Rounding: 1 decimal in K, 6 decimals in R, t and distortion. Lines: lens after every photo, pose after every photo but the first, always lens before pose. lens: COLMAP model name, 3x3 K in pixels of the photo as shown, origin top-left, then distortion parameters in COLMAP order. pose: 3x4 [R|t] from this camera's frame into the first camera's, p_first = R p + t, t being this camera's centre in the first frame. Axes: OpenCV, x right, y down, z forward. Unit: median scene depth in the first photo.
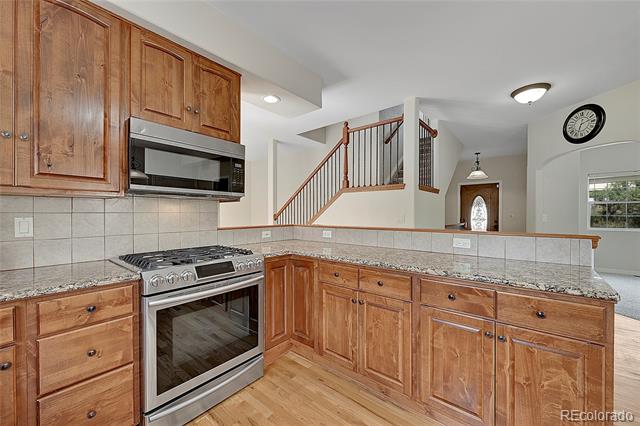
lens RADIAL K [[252.4, 0, 321.4], [0, 252.4, 215.0], [0, 0, 1]] dist [-0.000090, 0.000102]
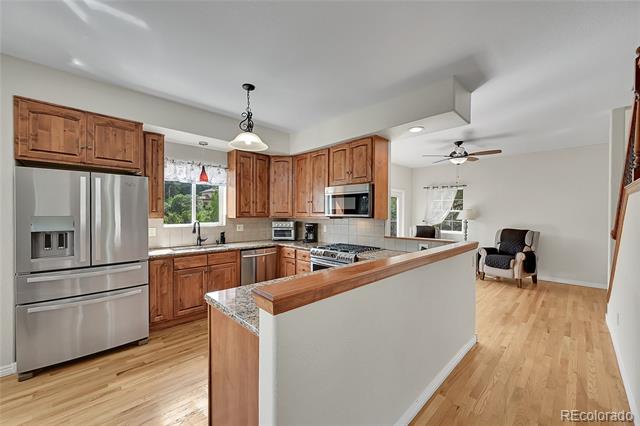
lens RADIAL K [[252.4, 0, 321.4], [0, 252.4, 215.0], [0, 0, 1]] dist [-0.000090, 0.000102]
pose [[-0.099929, 0.004013, -0.994987, 1.315774], [-0.009063, 0.999947, 0.004943, -0.093372], [0.994953, 0.009511, -0.099887, 0.913881]]
